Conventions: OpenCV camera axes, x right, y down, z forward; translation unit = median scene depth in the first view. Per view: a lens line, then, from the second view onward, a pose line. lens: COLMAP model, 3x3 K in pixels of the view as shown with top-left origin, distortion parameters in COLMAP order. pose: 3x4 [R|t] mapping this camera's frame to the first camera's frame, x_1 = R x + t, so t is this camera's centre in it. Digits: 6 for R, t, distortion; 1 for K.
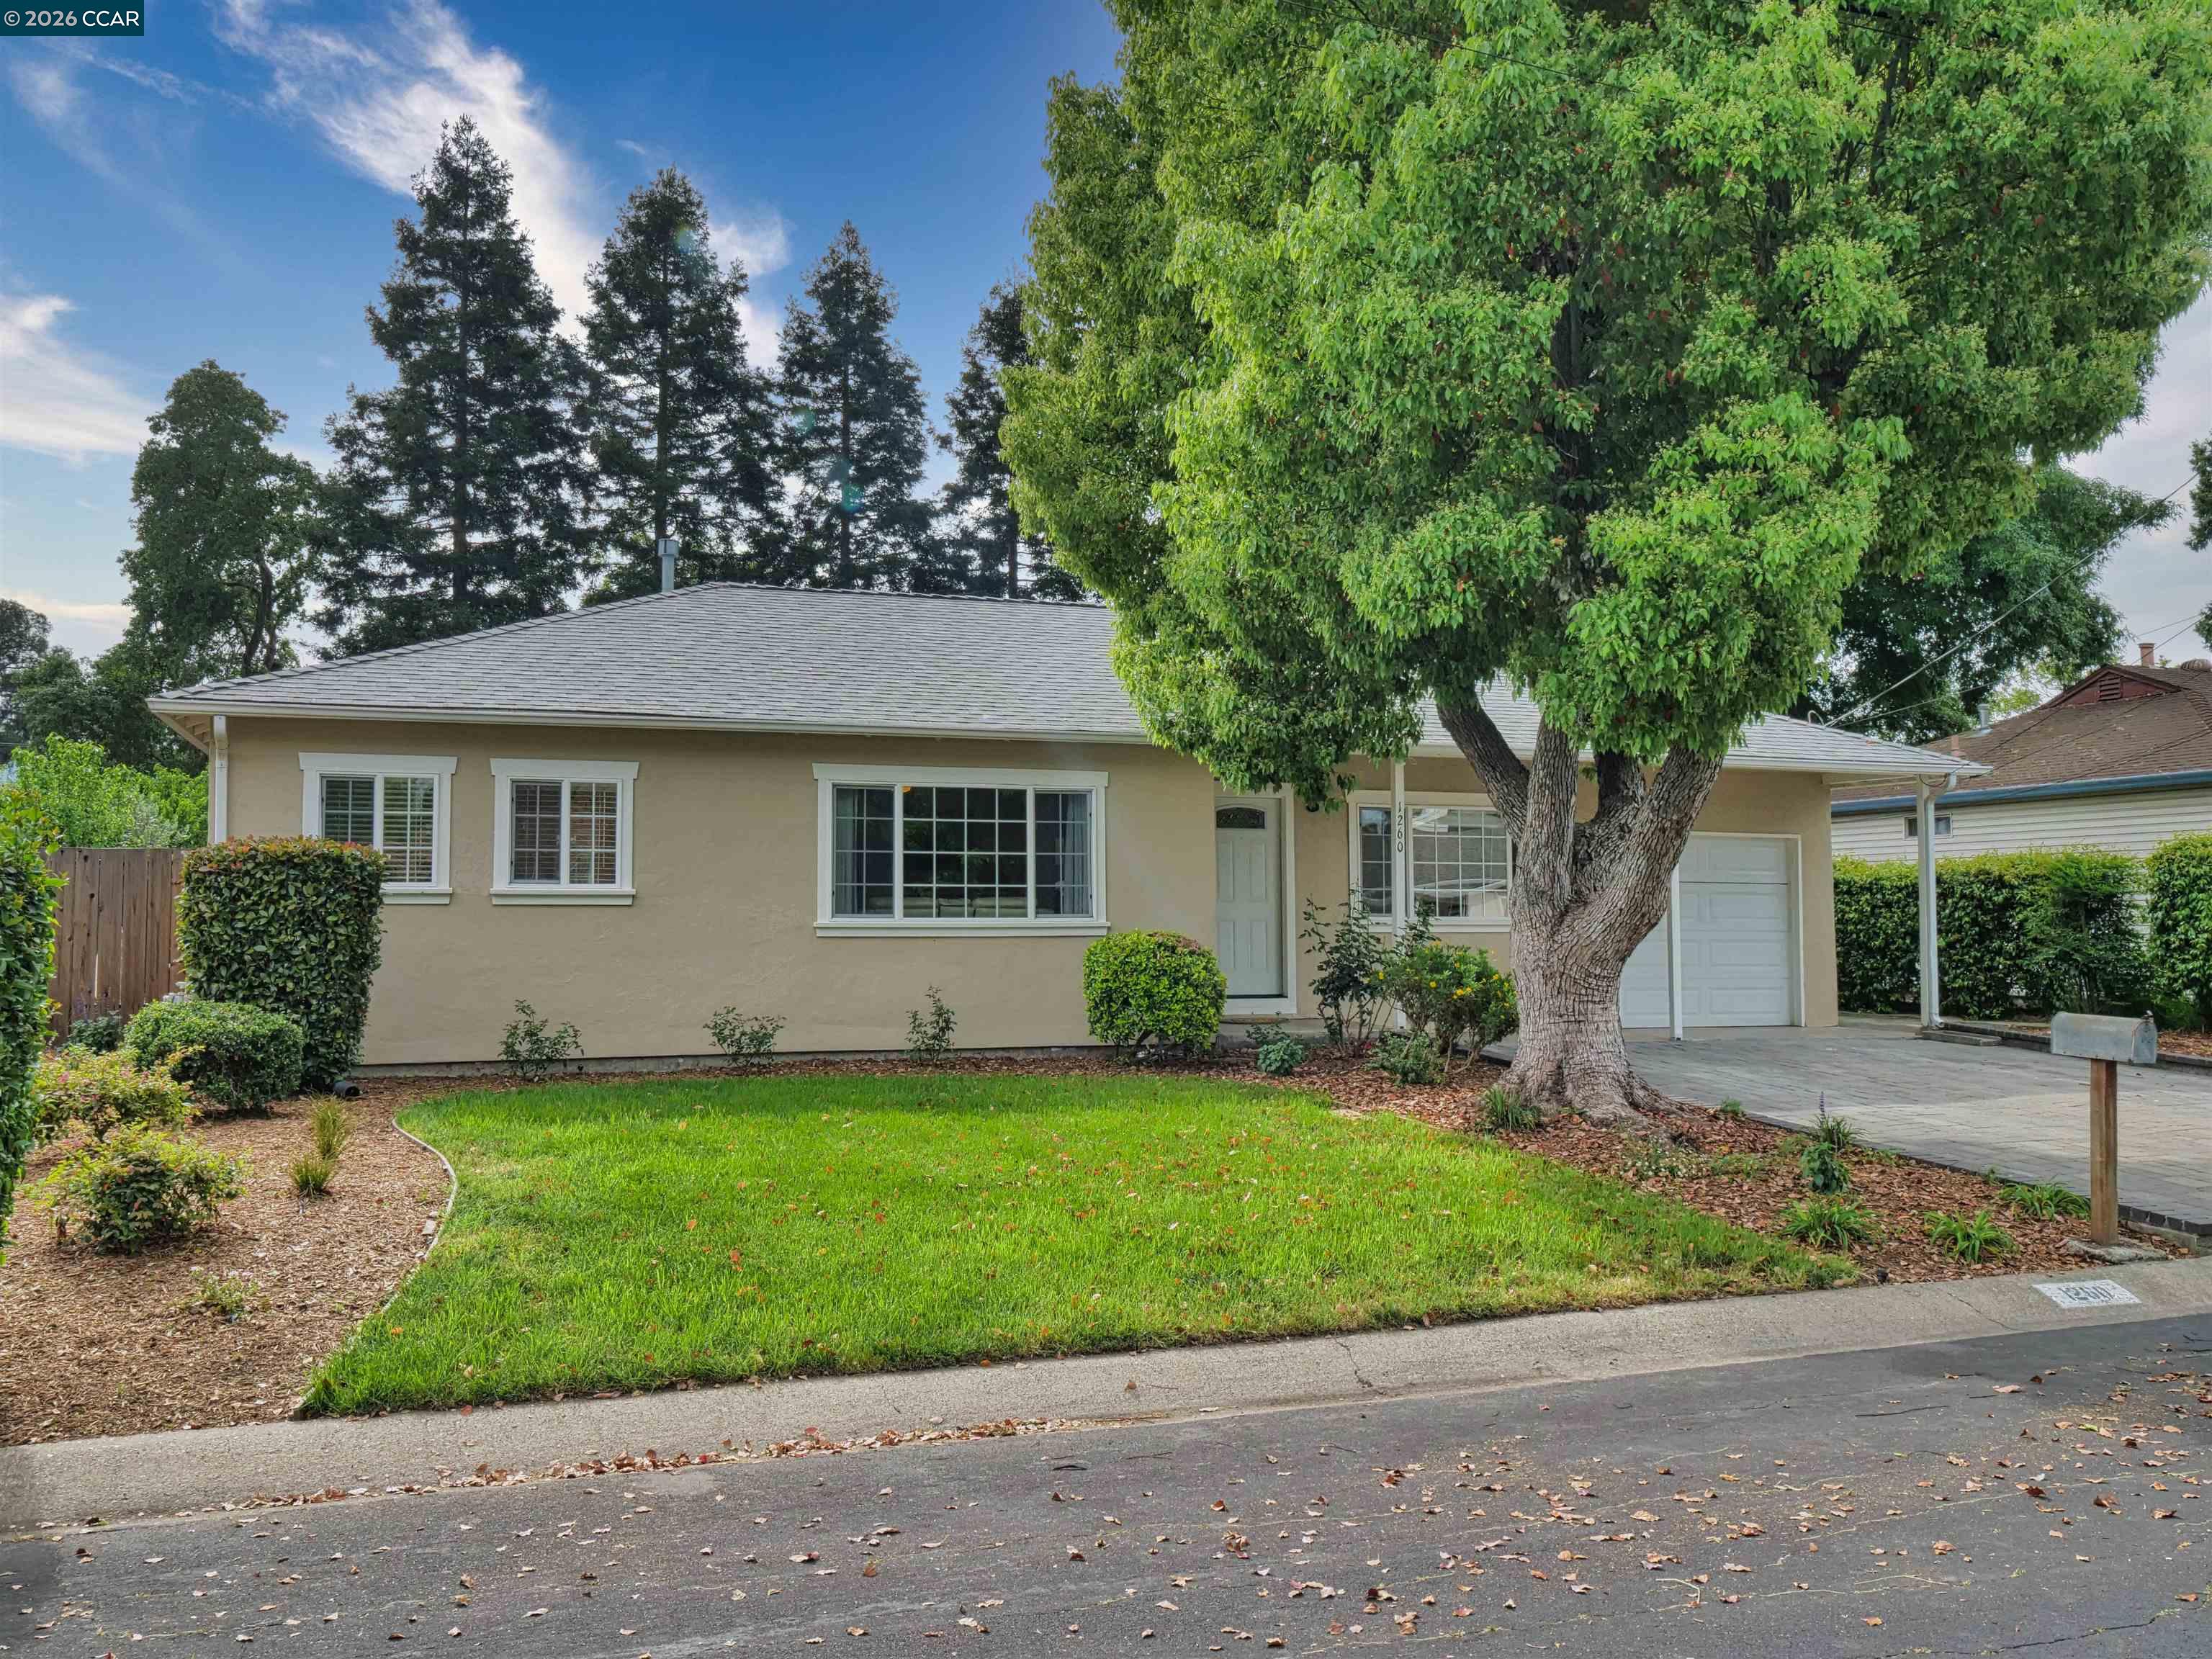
lens RADIAL K [[1811.3, 0, 1106.0], [0, 1811.3, 829.5], [0, 0, 1]] dist [0.000750, 0.002014]
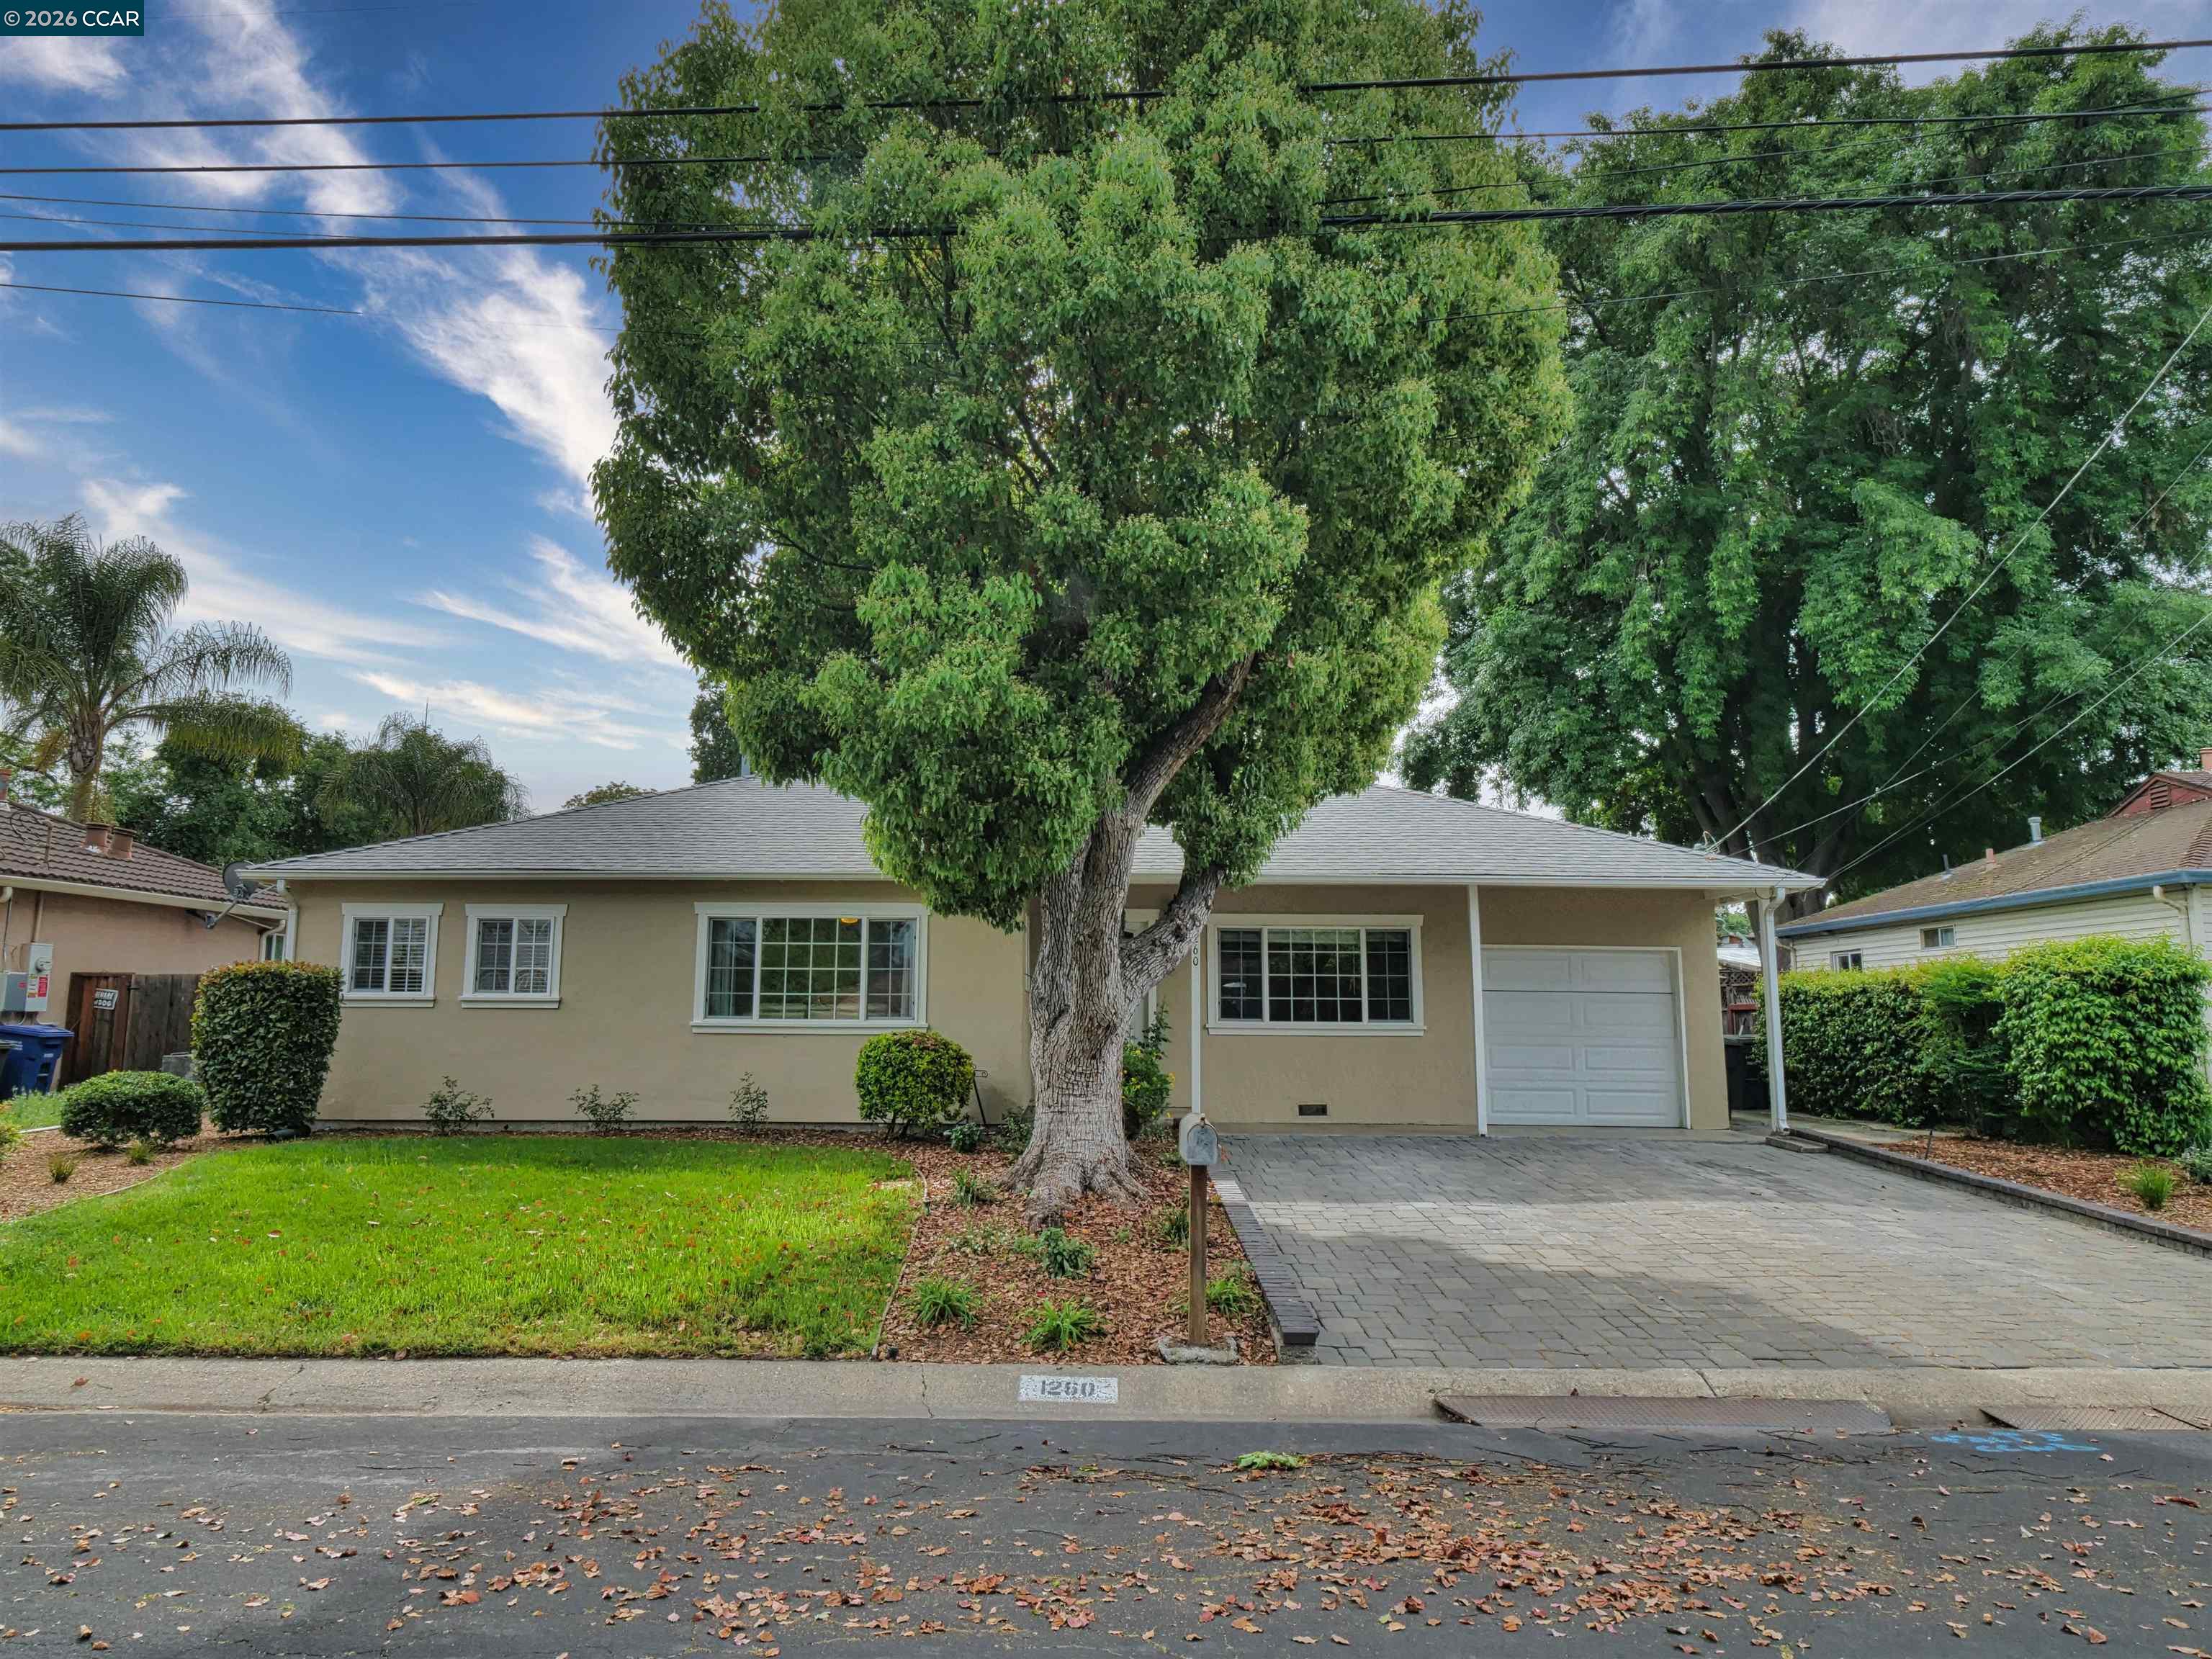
lens RADIAL K [[1403.7, 0, 1106.0], [0, 1403.7, 829.5], [0, 0, 1]] dist [0.004358, 0.000203]
pose [[0.936018, -0.041551, -0.349490, 0.497492], [0.010663, 0.995899, -0.089844, 0.006520], [0.351790, 0.080369, 0.932622, 0.137747]]
